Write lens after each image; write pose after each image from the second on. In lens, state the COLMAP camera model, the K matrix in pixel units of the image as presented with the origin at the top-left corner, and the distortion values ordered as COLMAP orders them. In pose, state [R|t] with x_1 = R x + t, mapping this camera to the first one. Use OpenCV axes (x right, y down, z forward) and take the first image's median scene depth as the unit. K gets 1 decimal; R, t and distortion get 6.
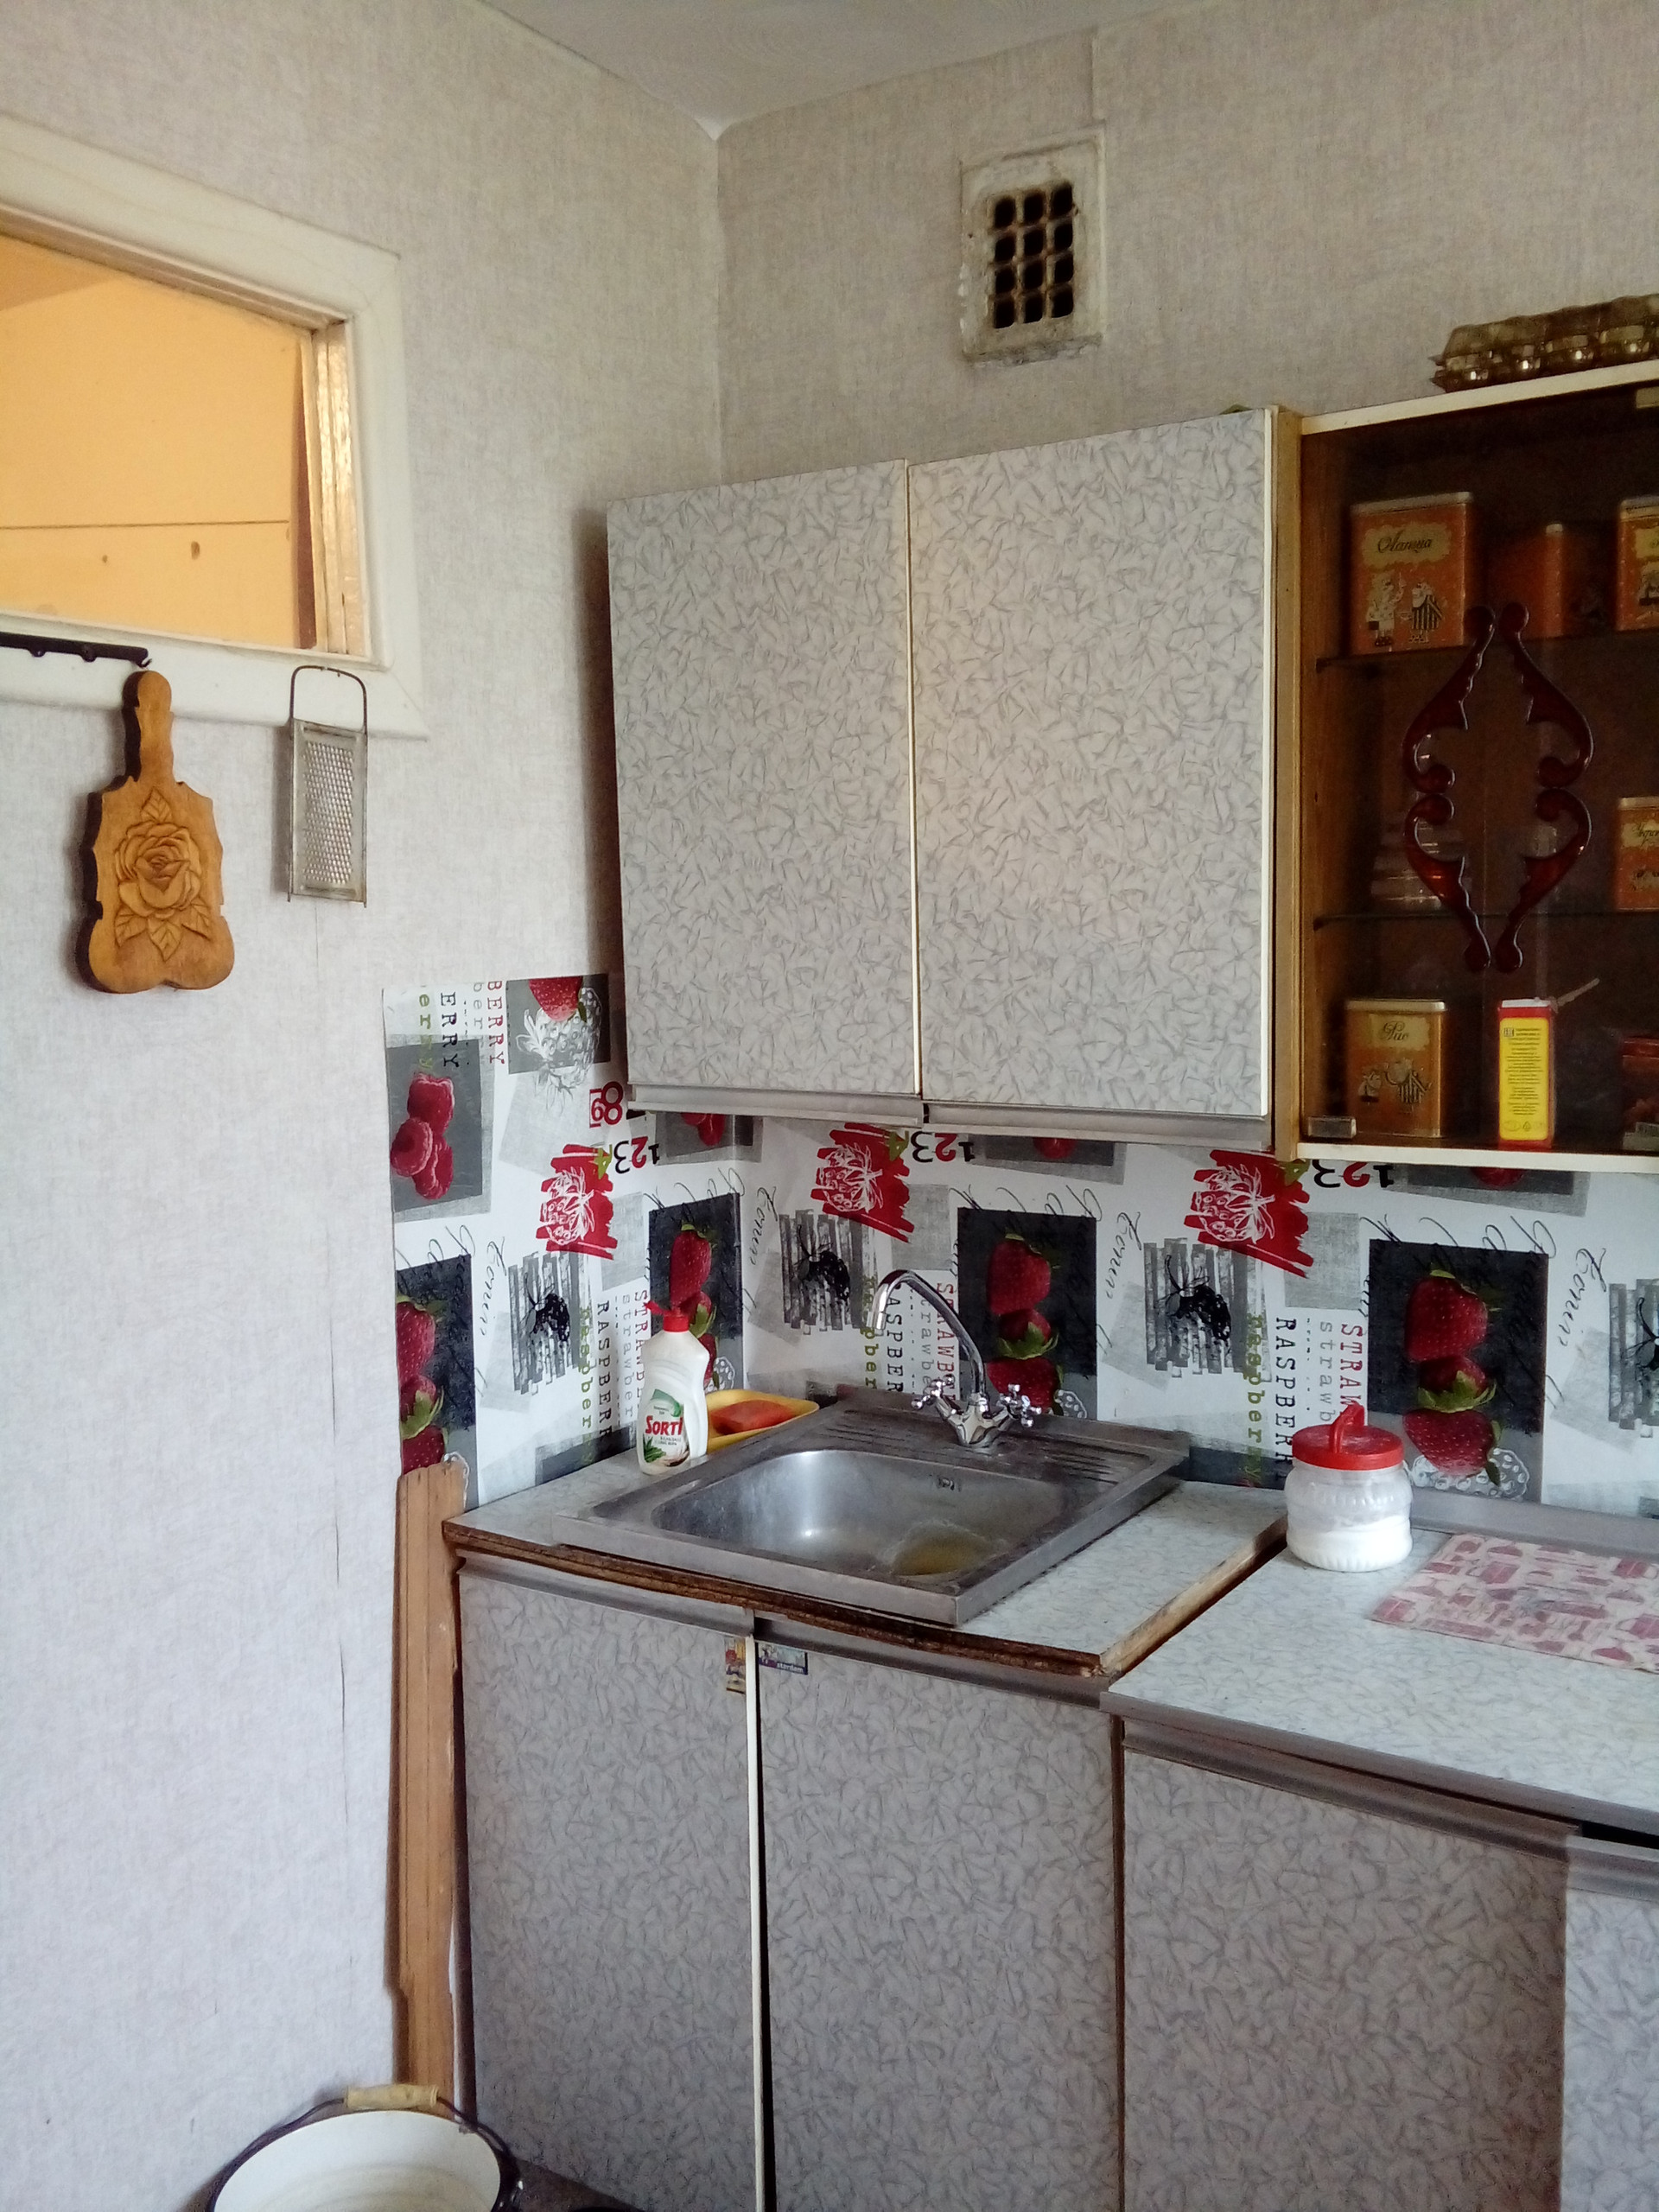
lens RADIAL K [[2018.0, 0, 799.9], [0, 2018.0, 1109.3], [0, 0, 1]] dist [0.154372, -0.189483]
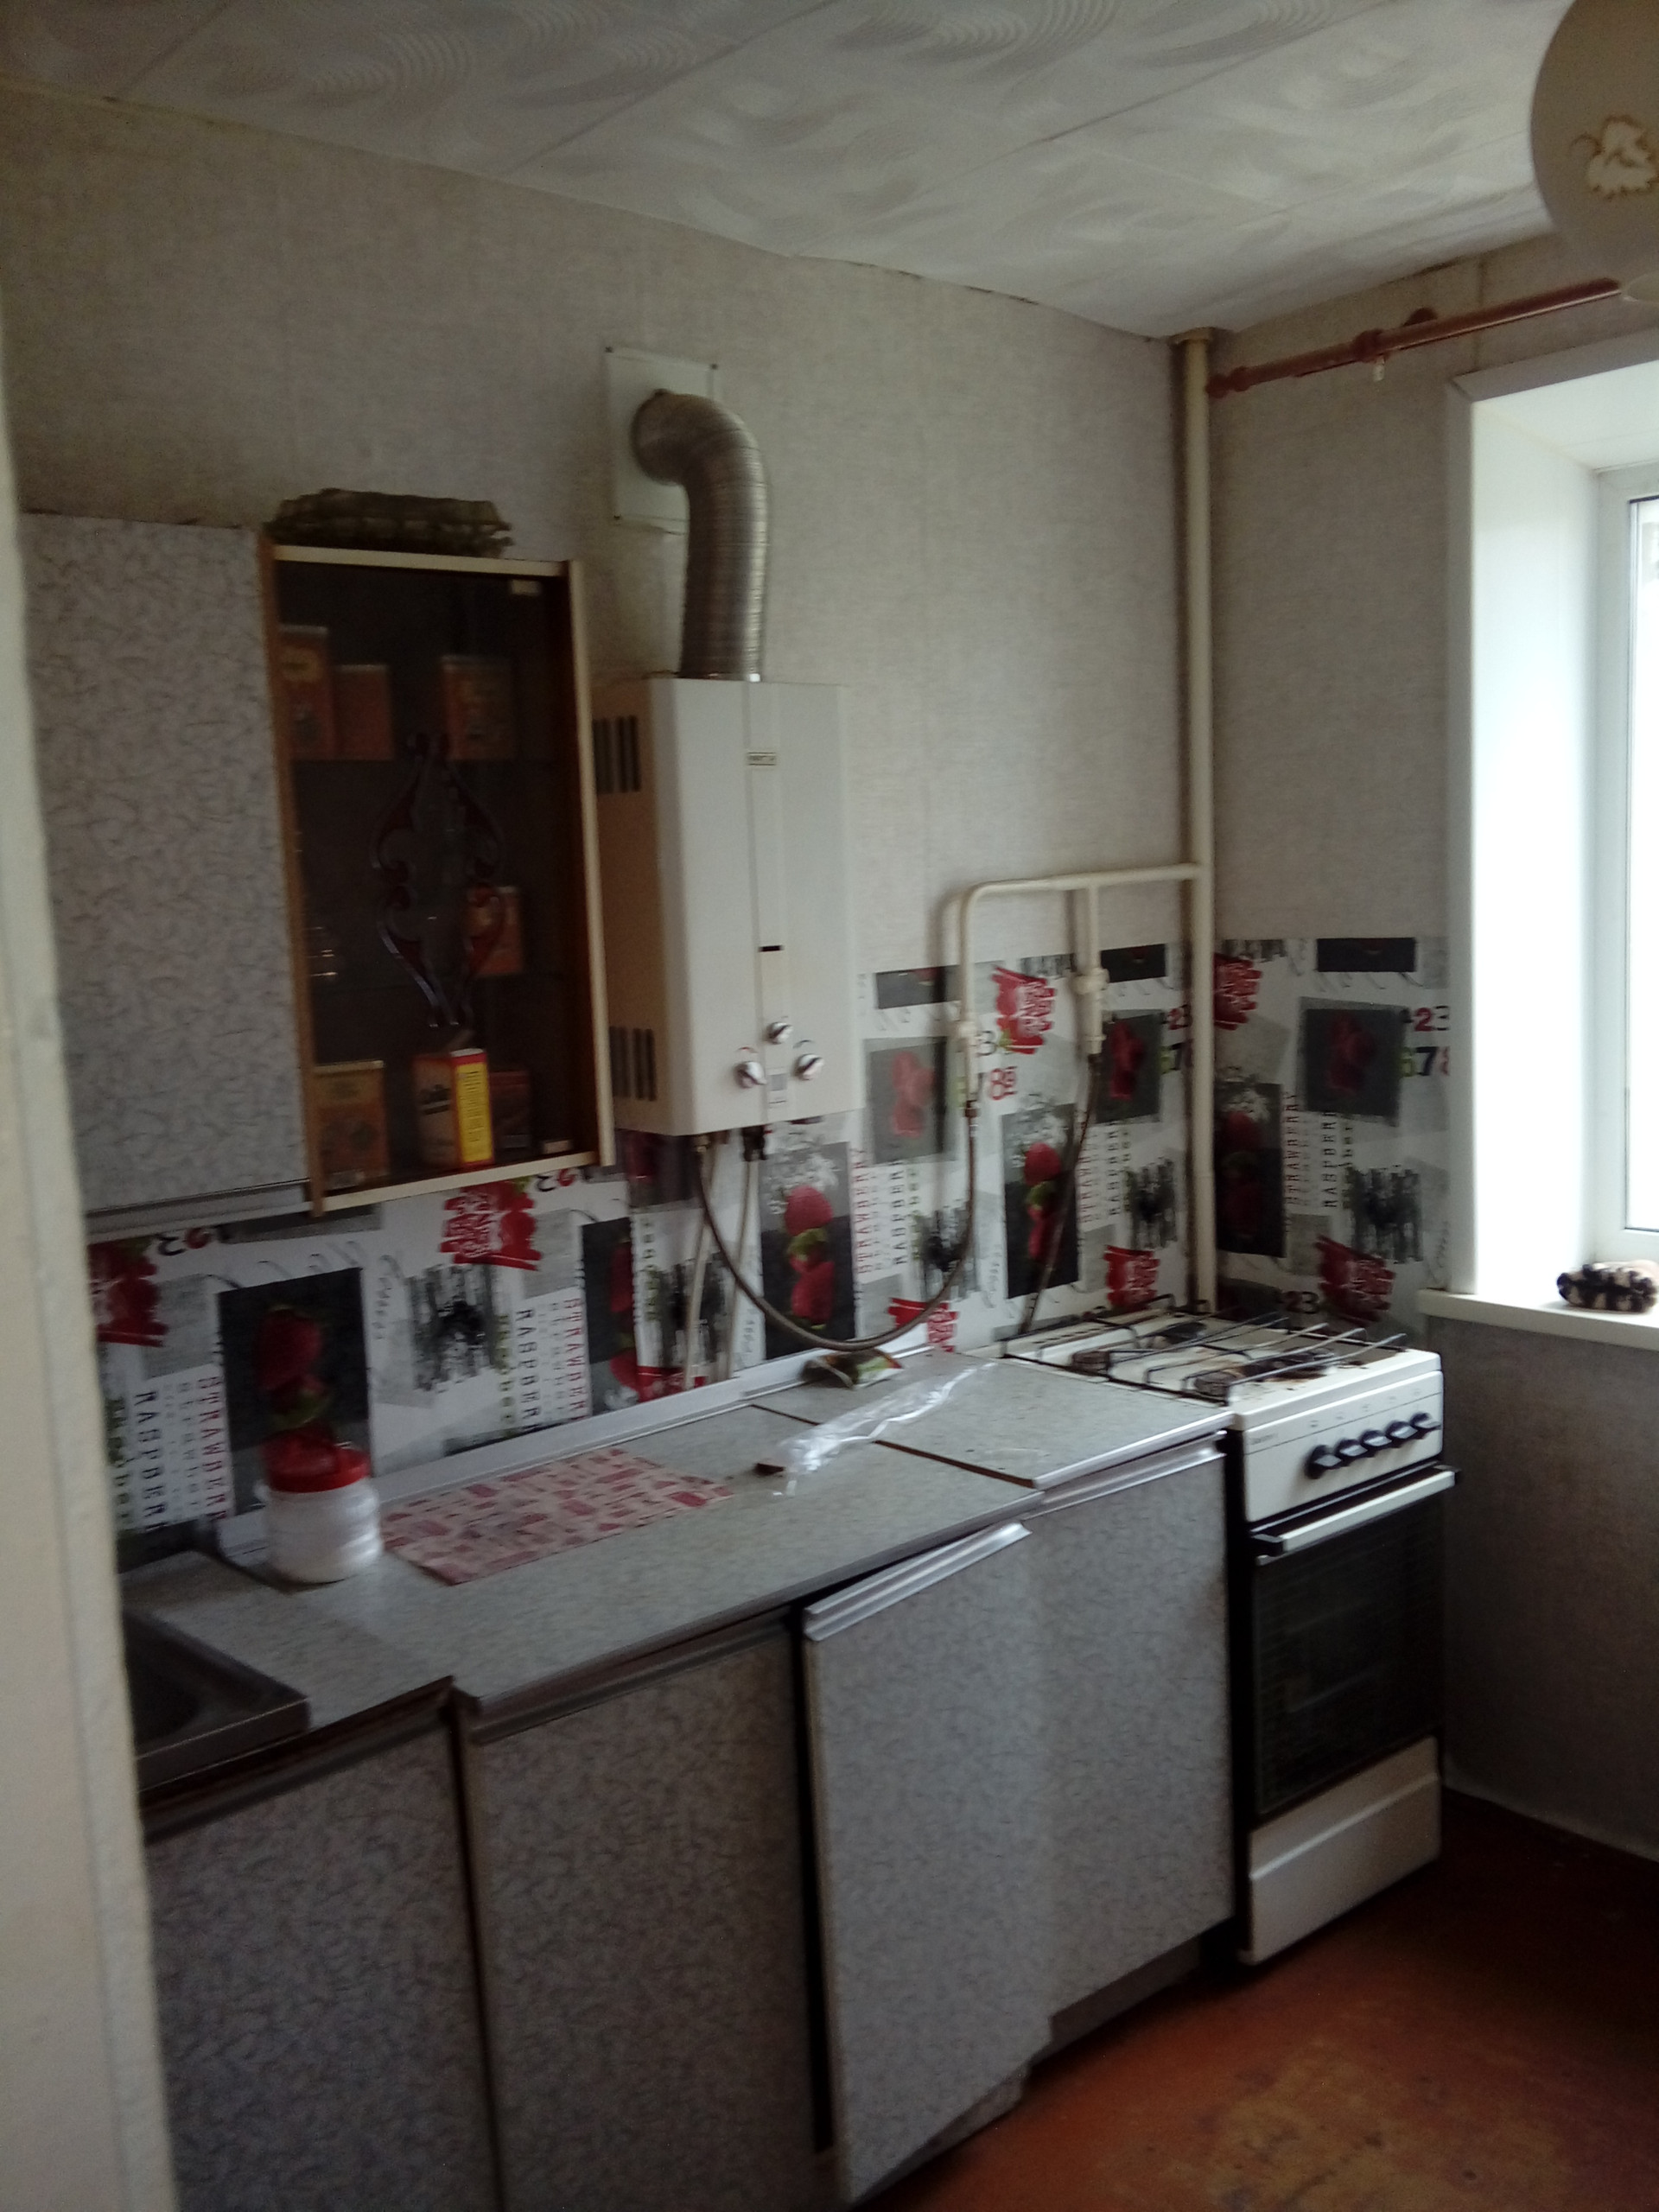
lens RADIAL K [[2018.0, 0, 799.9], [0, 2018.0, 1109.3], [0, 0, 1]] dist [0.154372, -0.189483]
pose [[0.286321, -0.112447, 0.951512, -0.712767], [0.145953, 0.986618, 0.072677, -0.072259], [-0.946952, 0.118067, 0.298902, 0.414666]]
